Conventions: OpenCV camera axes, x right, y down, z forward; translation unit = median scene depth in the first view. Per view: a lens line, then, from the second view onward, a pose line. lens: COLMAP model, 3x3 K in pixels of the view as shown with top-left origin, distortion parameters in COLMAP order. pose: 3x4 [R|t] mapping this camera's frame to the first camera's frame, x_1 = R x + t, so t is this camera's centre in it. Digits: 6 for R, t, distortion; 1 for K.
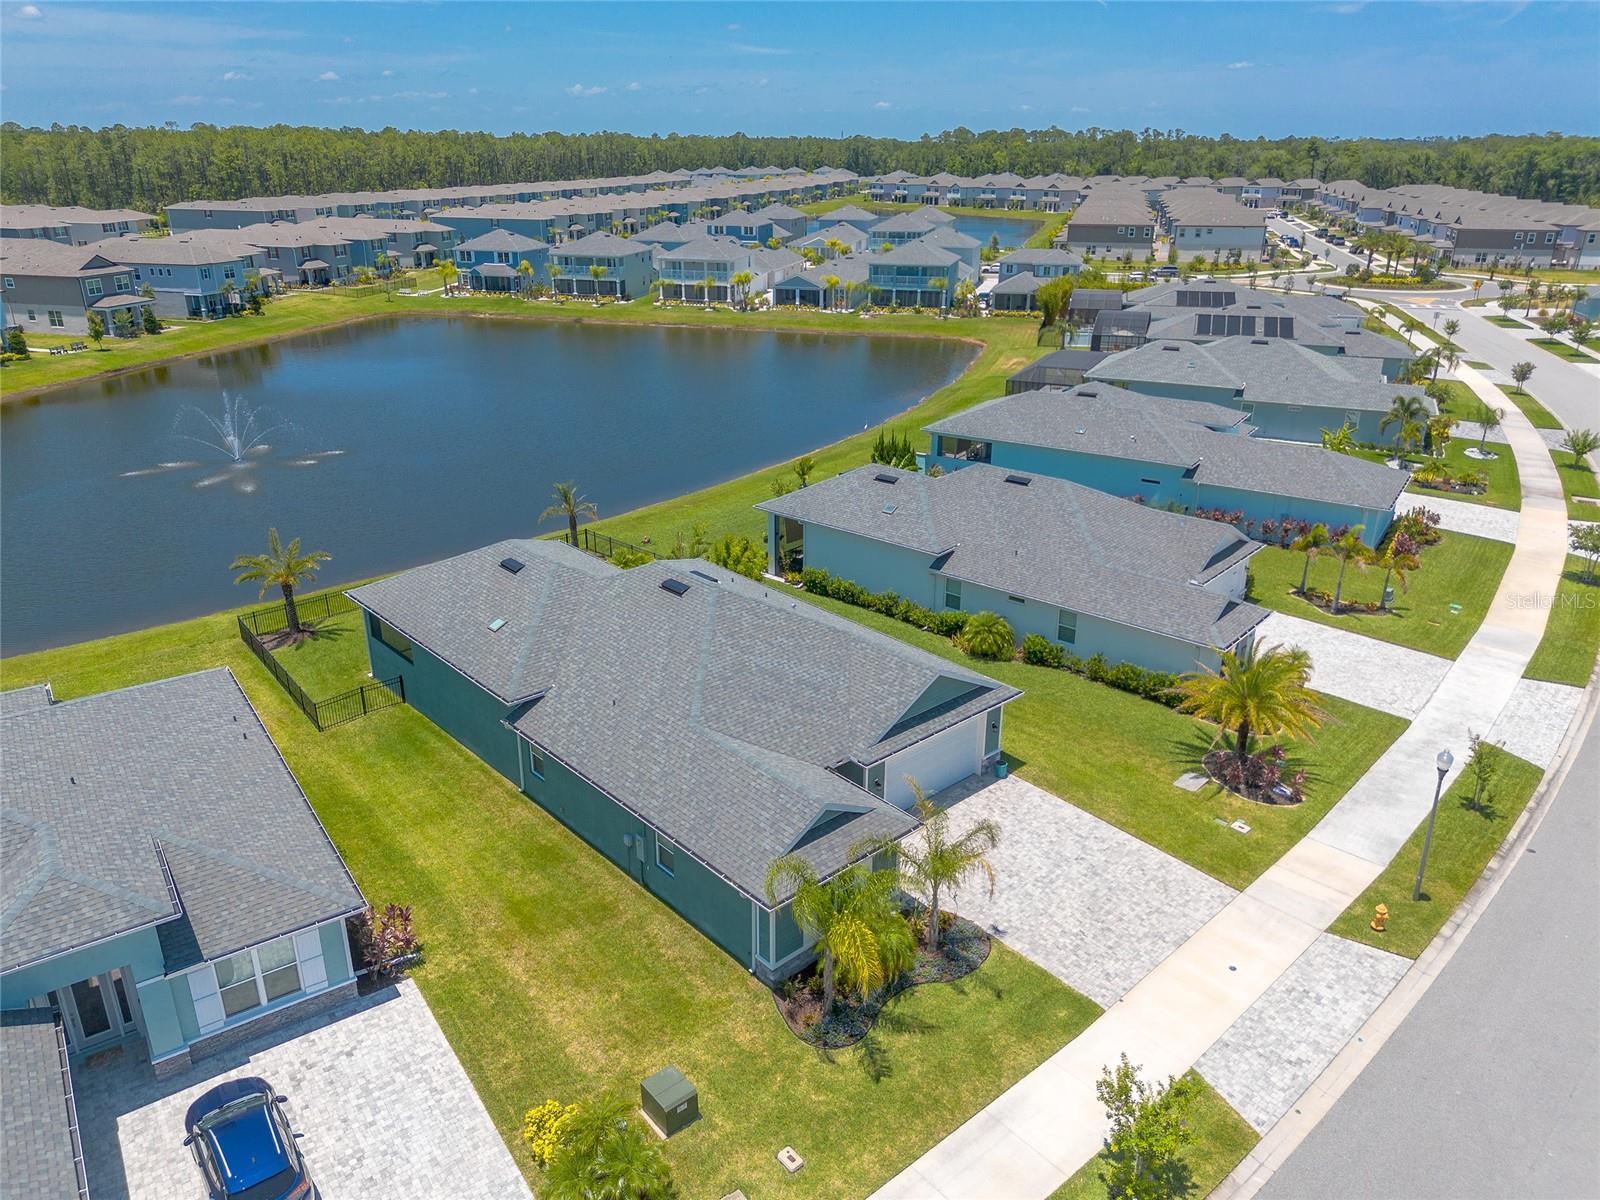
lens RADIAL K [[1126.9, 0, 806.4], [0, 1126.9, 599.9], [0, 0, 1]] dist [0.055419, -0.053848]
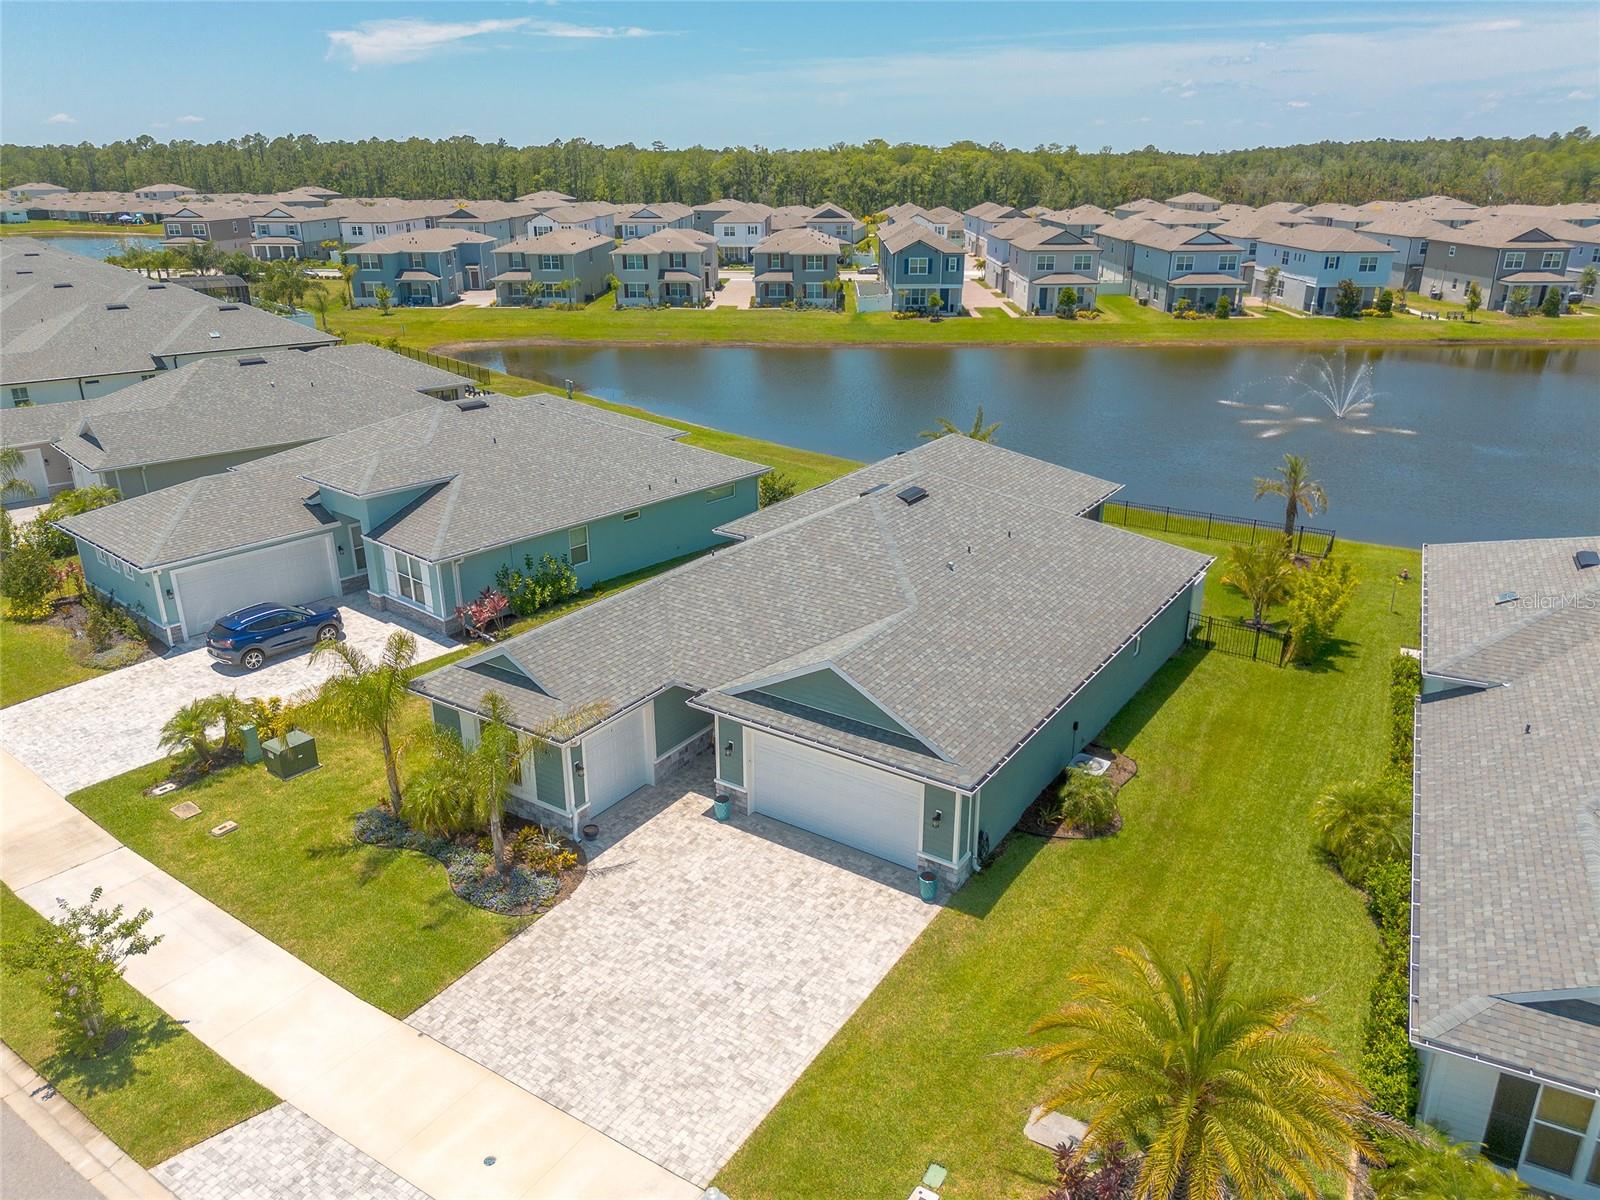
lens RADIAL K [[1126.9, 0, 801.2], [0, 1126.9, 598.1], [0, 0, 1]] dist [0.055419, -0.053848]
pose [[0.235364, 0.340391, -0.910350, 0.265912], [-0.354210, 0.902285, 0.245797, -0.050476], [0.905063, 0.264604, 0.332936, 0.262938]]
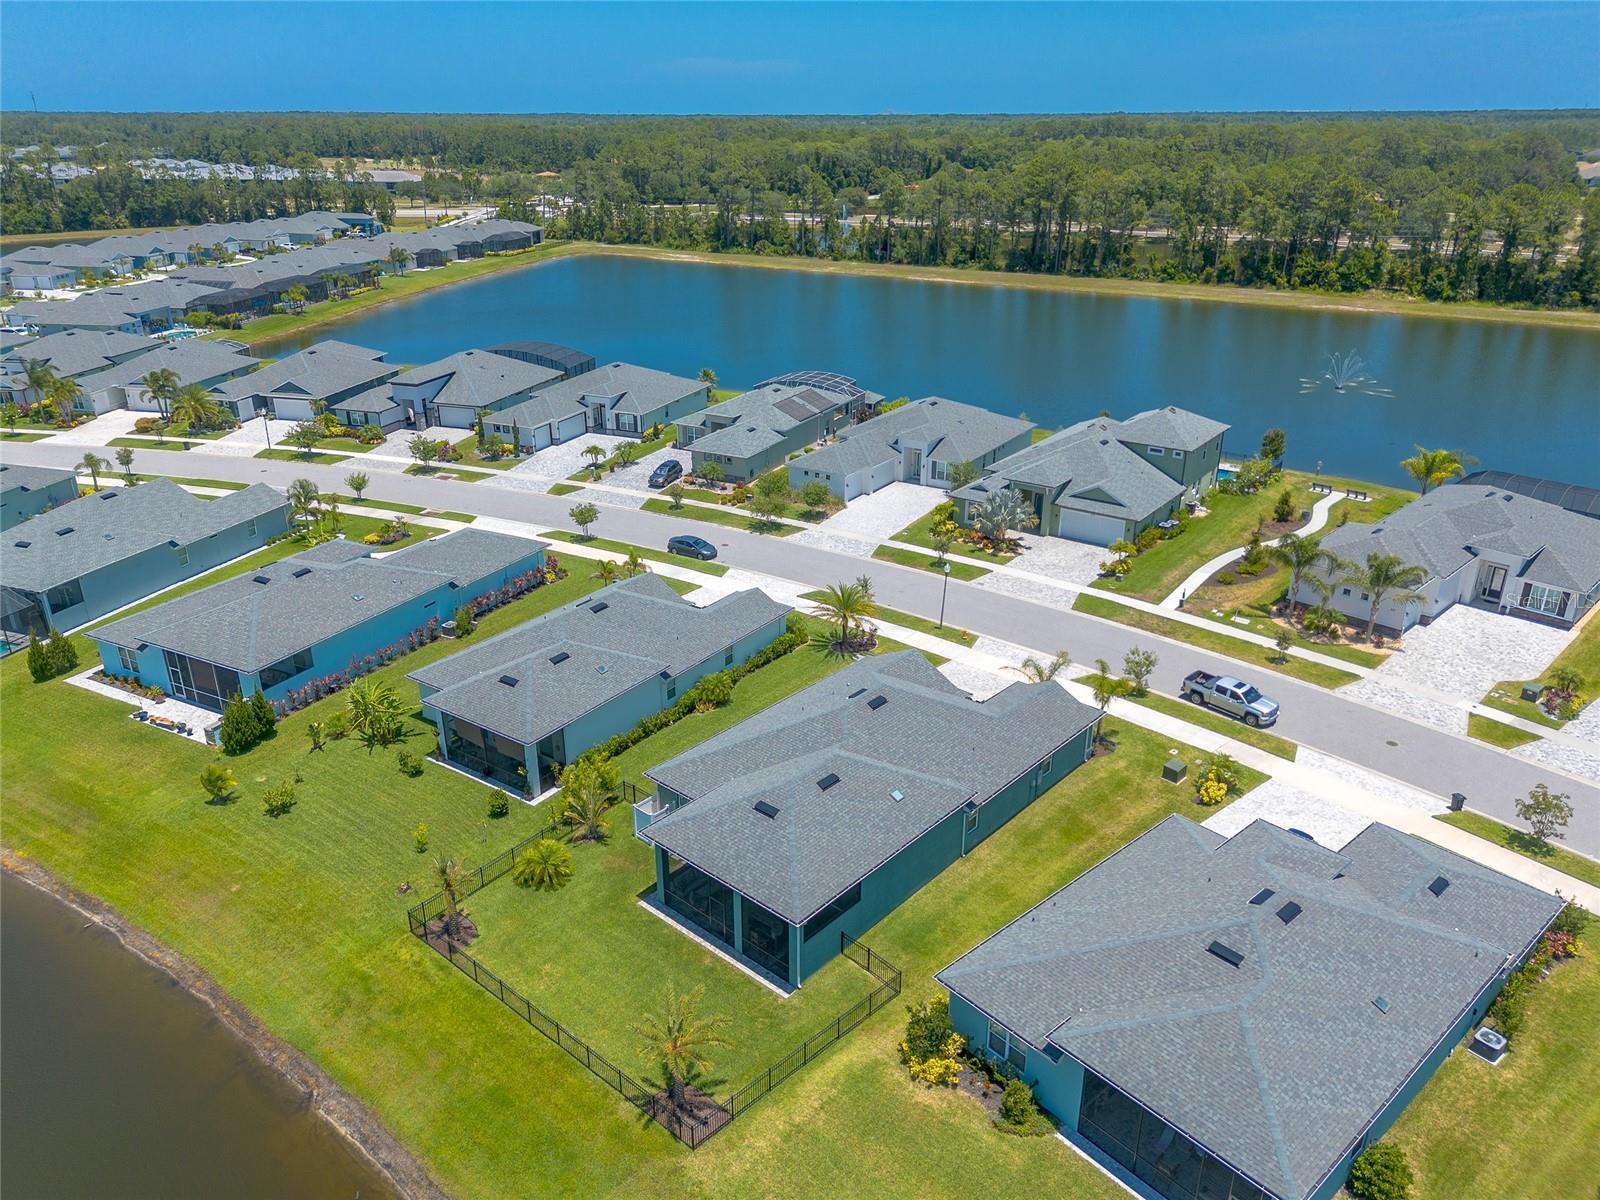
lens RADIAL K [[1126.9, 0, 796.2], [0, 1126.9, 615.0], [0, 0, 1]] dist [0.055419, -0.053848]
pose [[-0.098972, -0.401332, 0.910570, -0.535040], [0.370012, 0.834608, 0.408069, -0.285026], [-0.923740, 0.377309, 0.065895, 0.369864]]
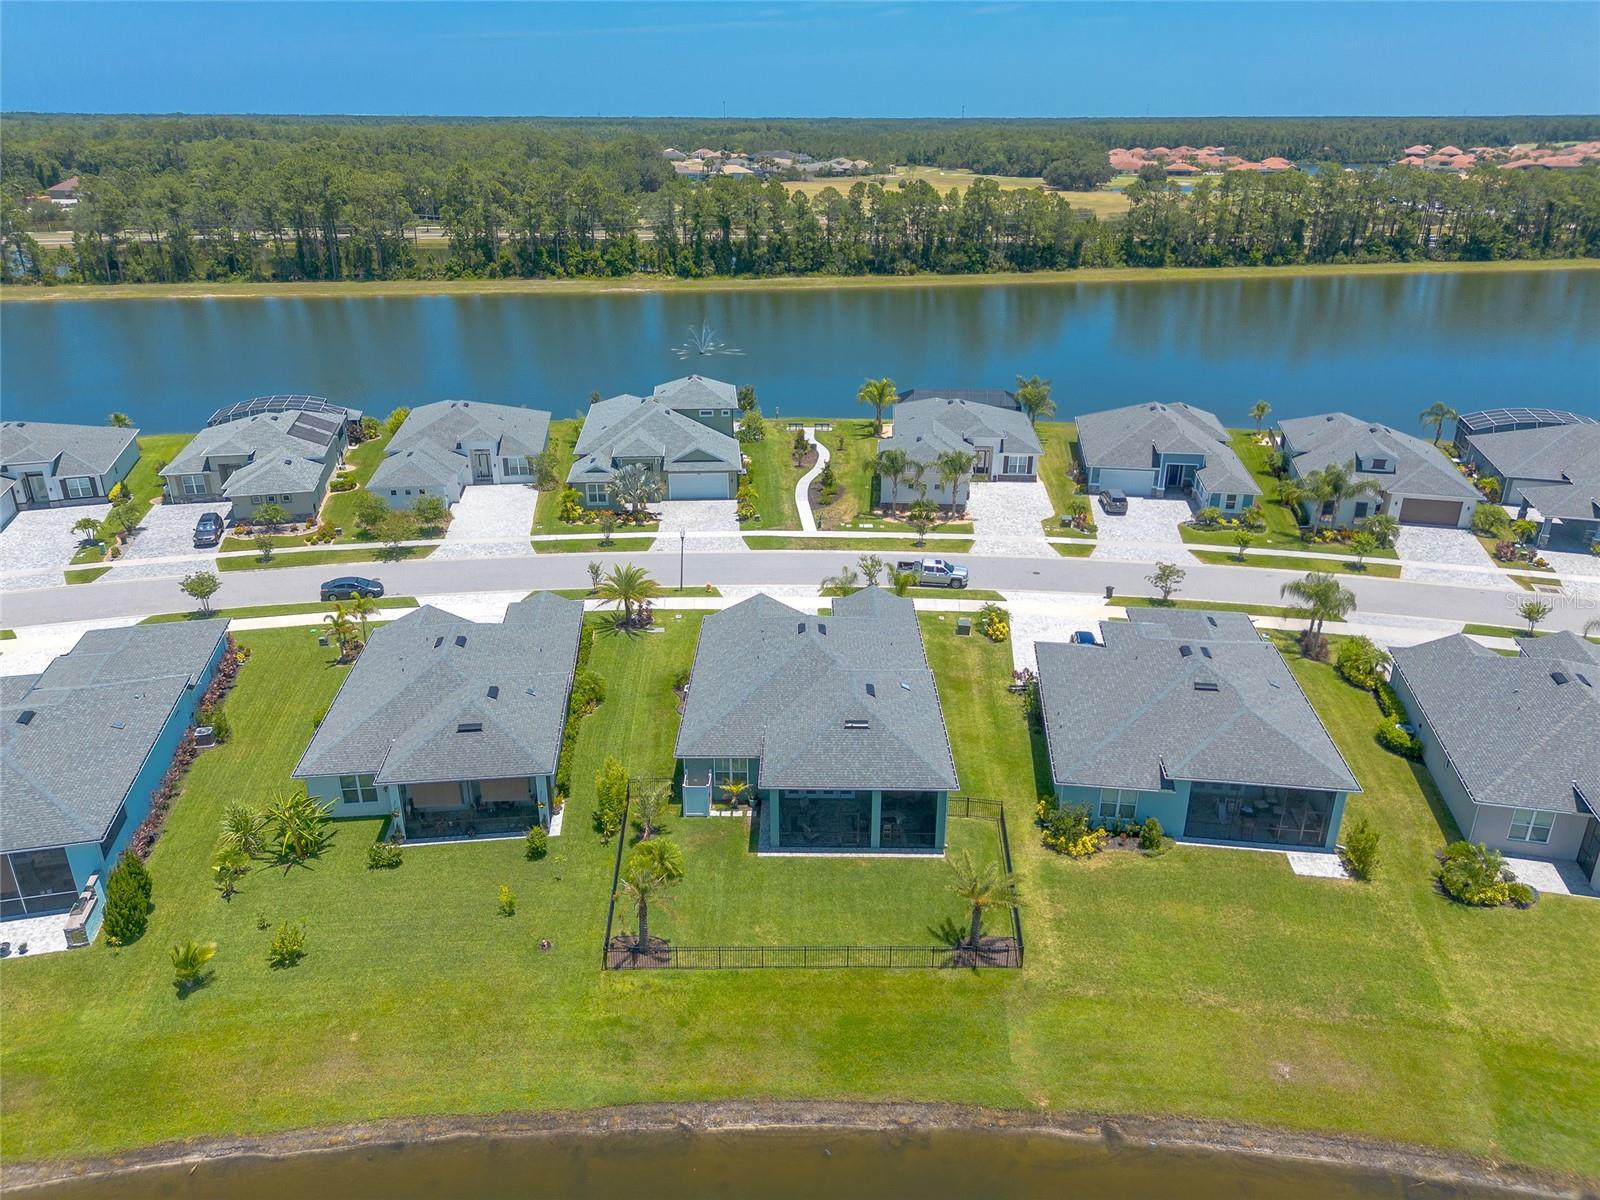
lens RADIAL K [[1126.9, 0, 796.4], [0, 1126.9, 610.1], [0, 0, 1]] dist [0.055419, -0.053848]
pose [[-0.731719, -0.273115, 0.624496, -0.435215], [0.249600, 0.745205, 0.618360, -0.416601], [-0.634261, 0.608340, -0.477111, 0.698411]]
